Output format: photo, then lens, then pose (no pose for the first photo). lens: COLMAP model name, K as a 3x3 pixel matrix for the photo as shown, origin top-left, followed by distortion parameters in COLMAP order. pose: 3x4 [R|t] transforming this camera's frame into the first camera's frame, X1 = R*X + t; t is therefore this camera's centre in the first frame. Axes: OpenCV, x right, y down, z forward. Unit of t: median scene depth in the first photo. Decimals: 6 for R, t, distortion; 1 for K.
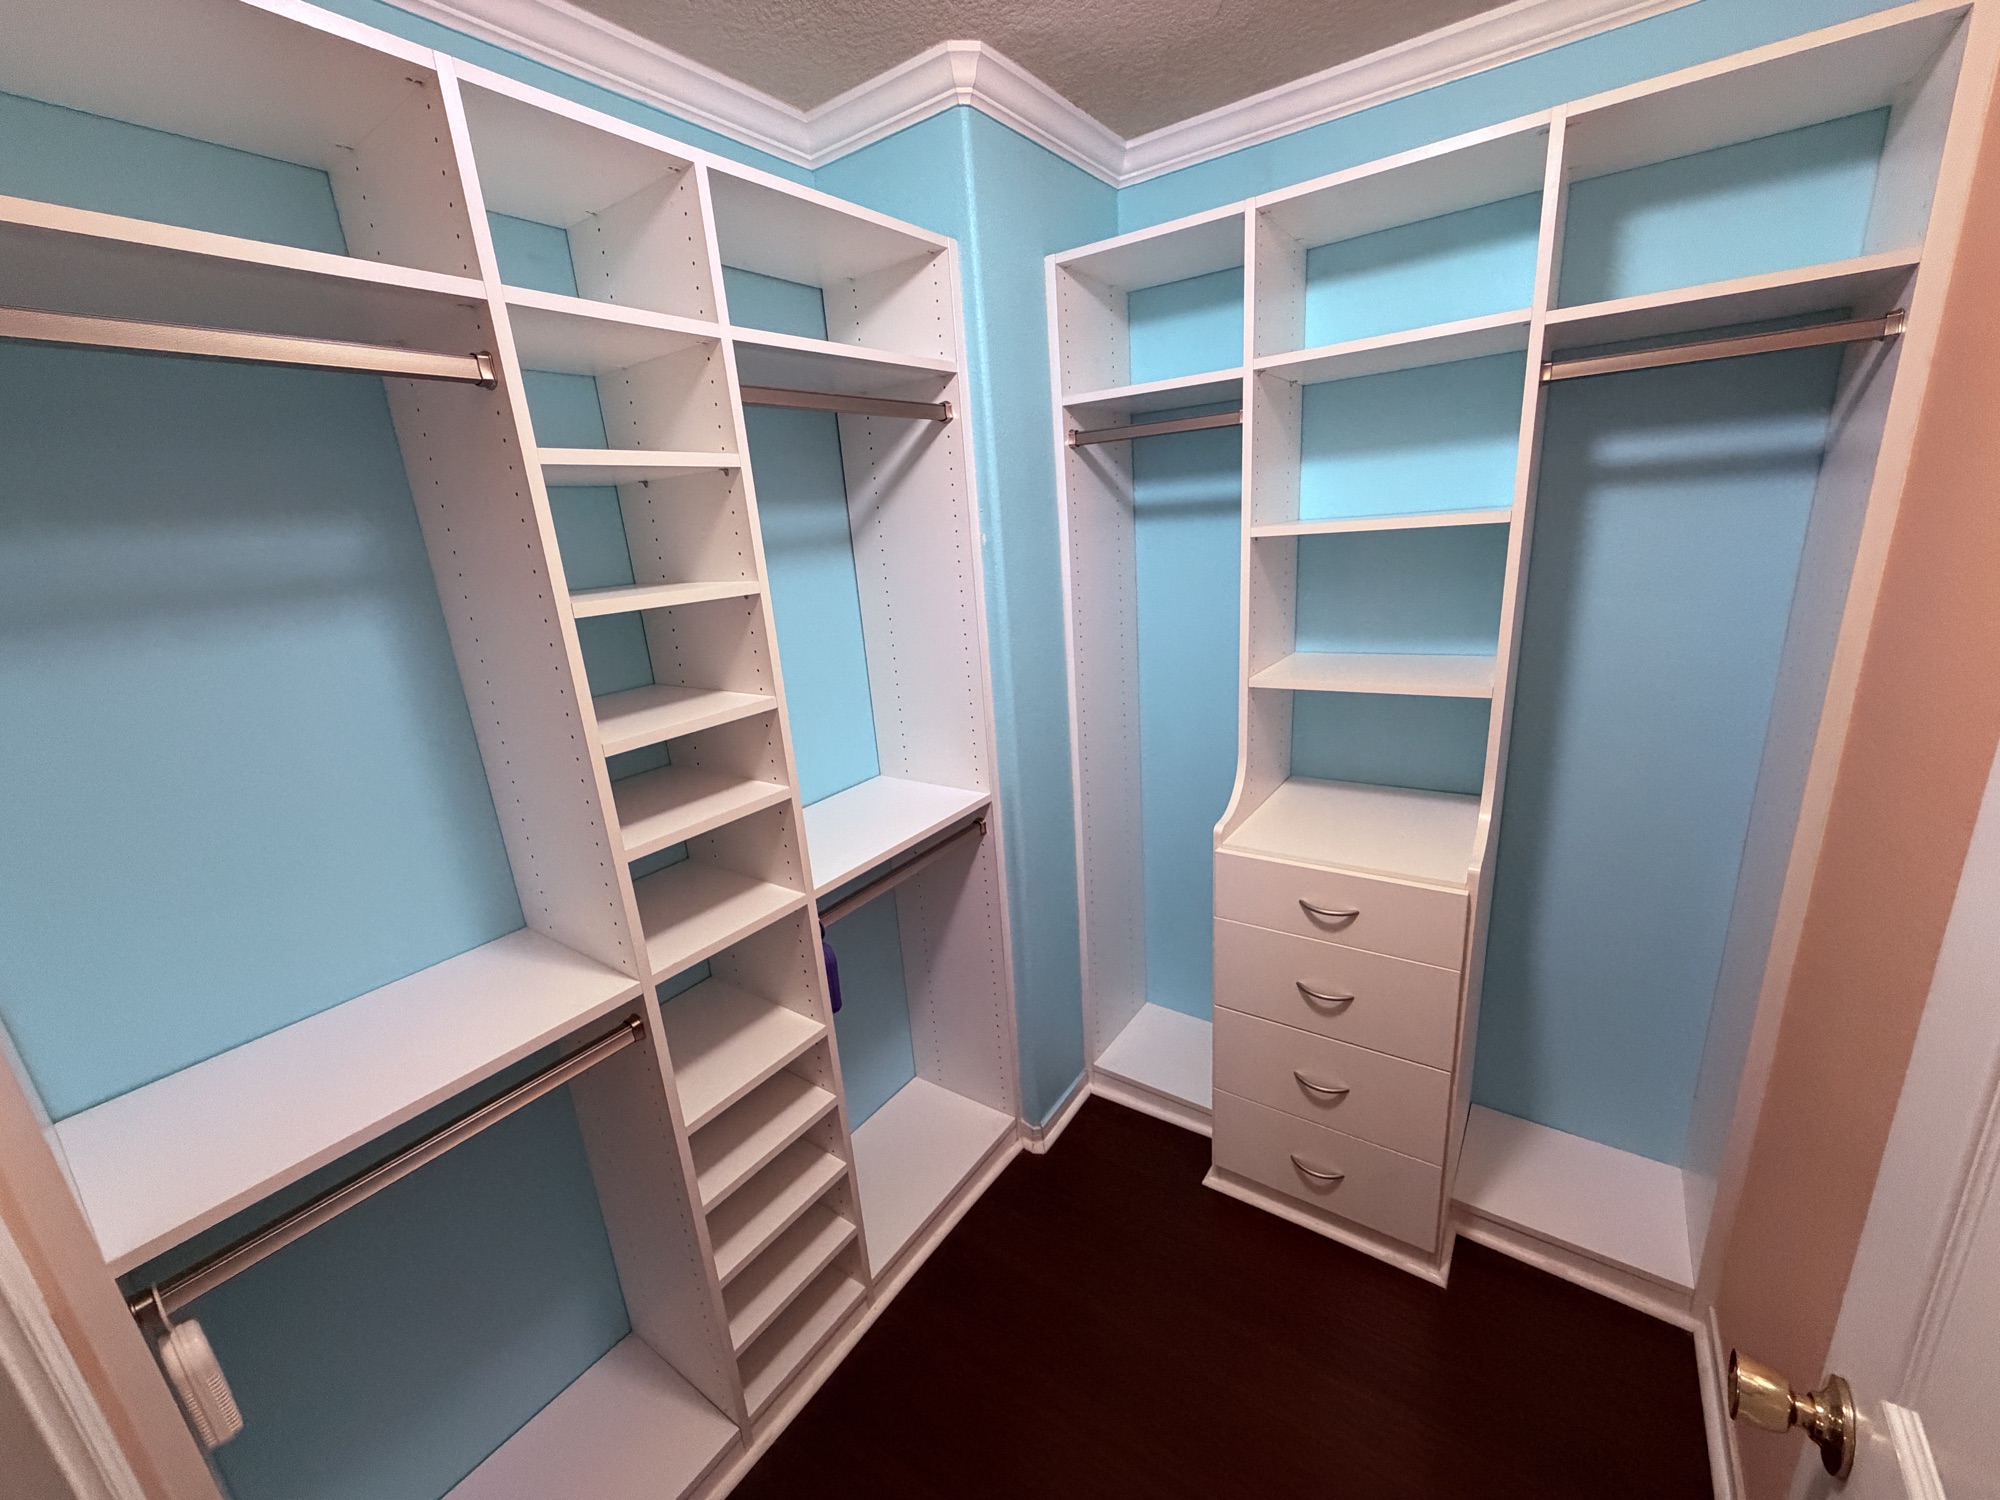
lens RADIAL K [[798.6, 0, 988.3], [0, 798.6, 754.4], [0, 0, 1]] dist [0.002004, 0.001033]
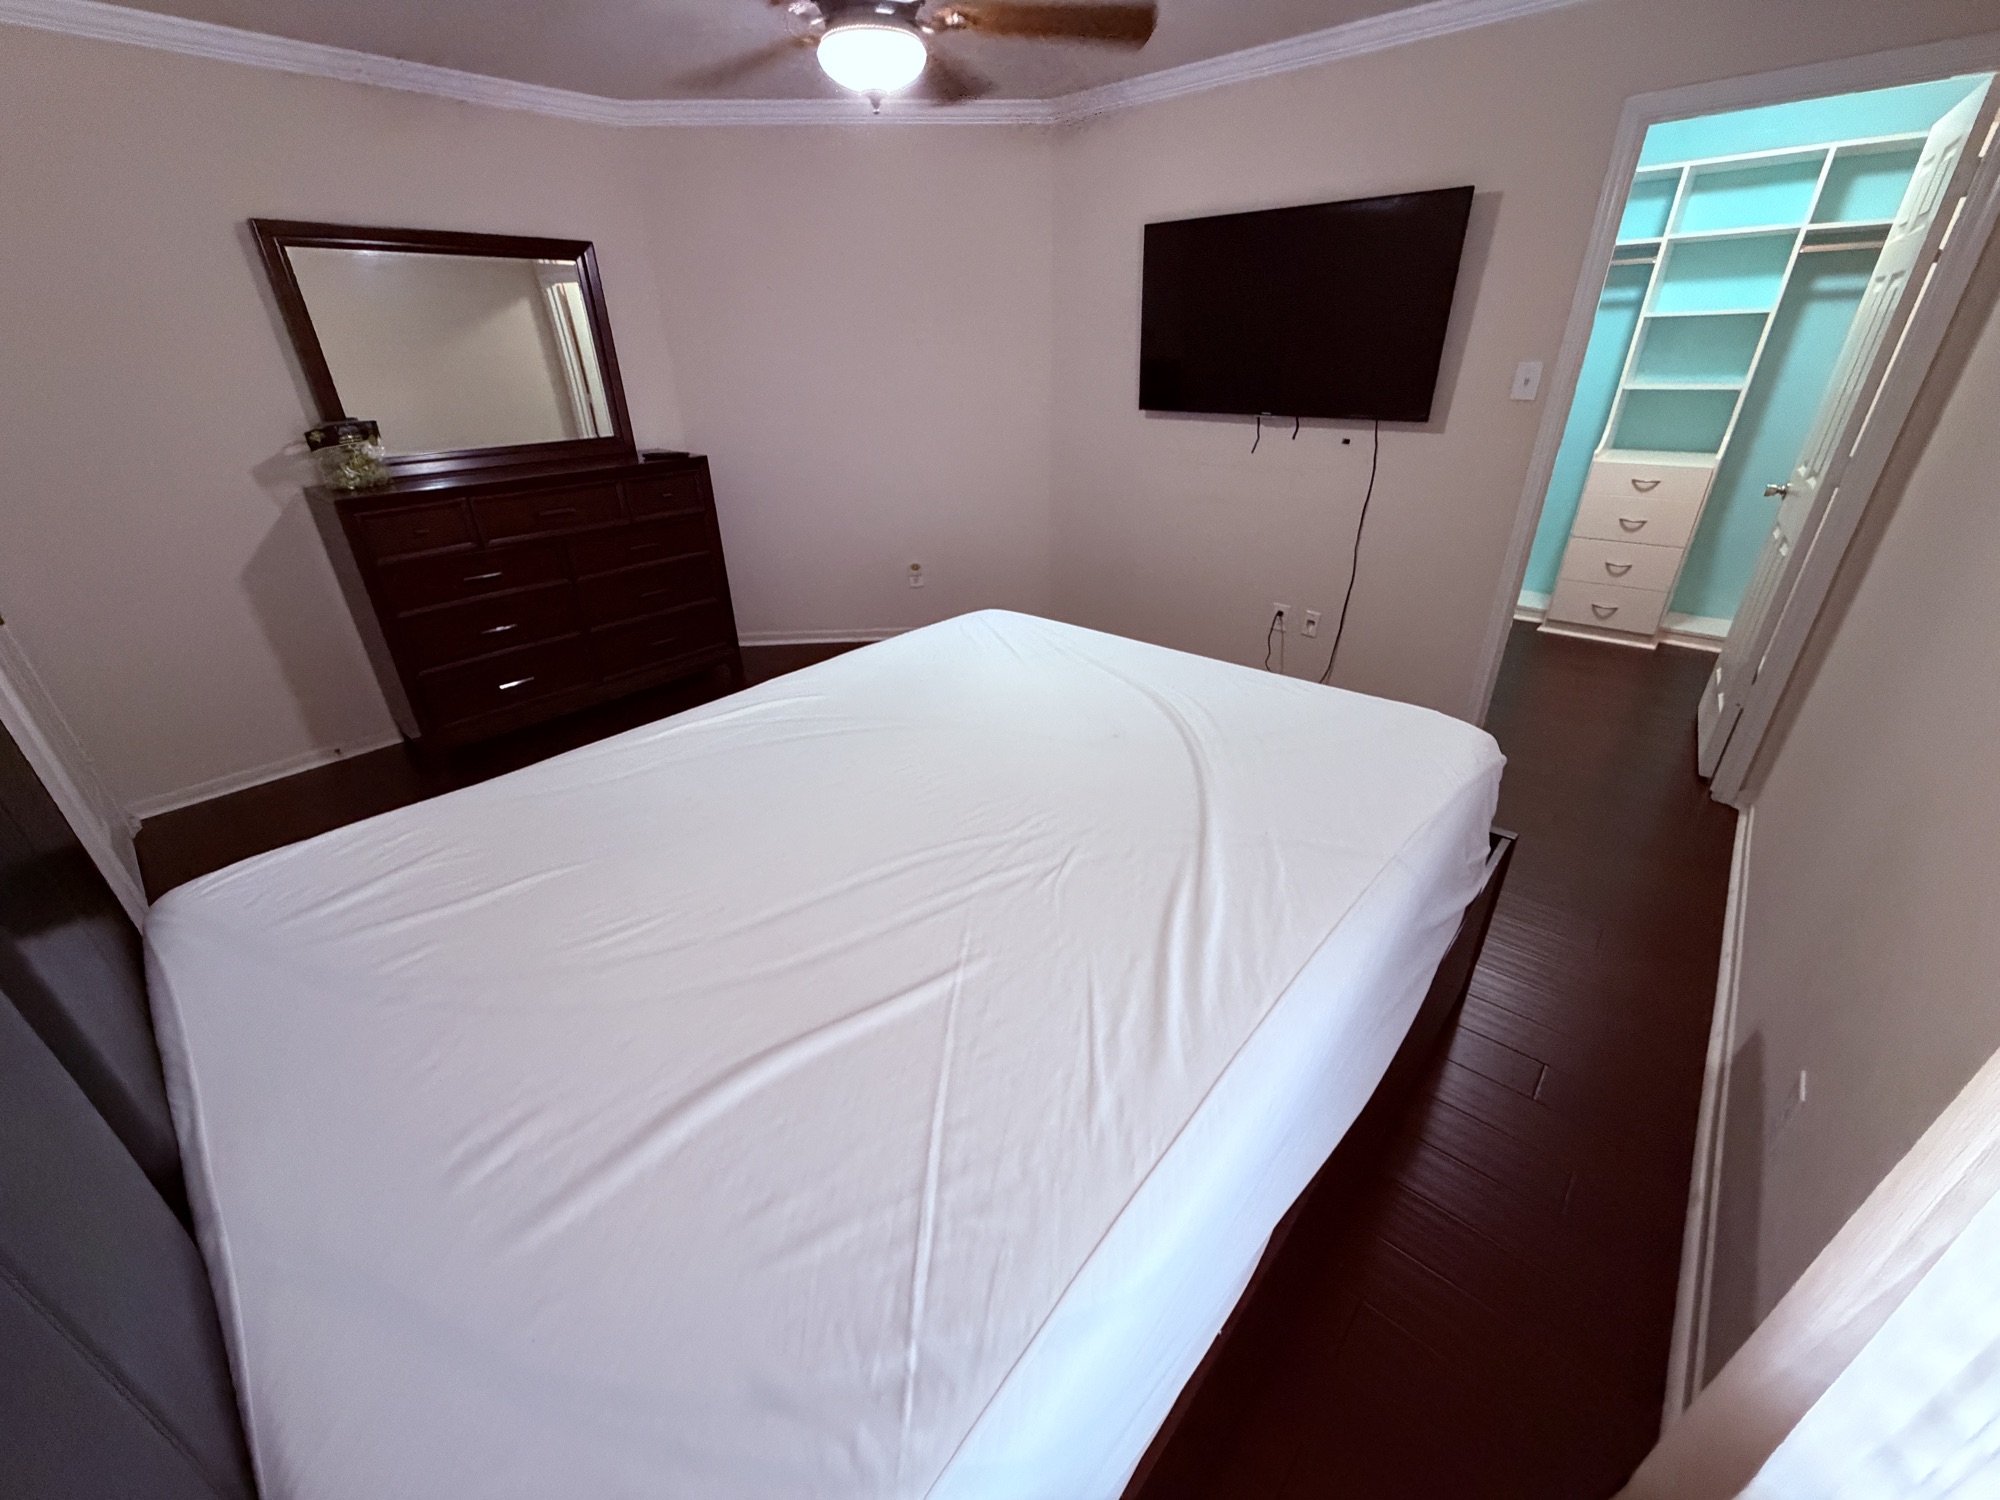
lens RADIAL K [[798.6, 0, 1008.1], [0, 798.6, 746.0], [0, 0, 1]] dist [0.002004, 0.001033]
pose [[0.990529, 0.101887, -0.092037, -1.215905], [-0.081209, 0.975255, 0.205628, 0.641539], [0.110710, -0.196206, 0.974293, -1.793322]]
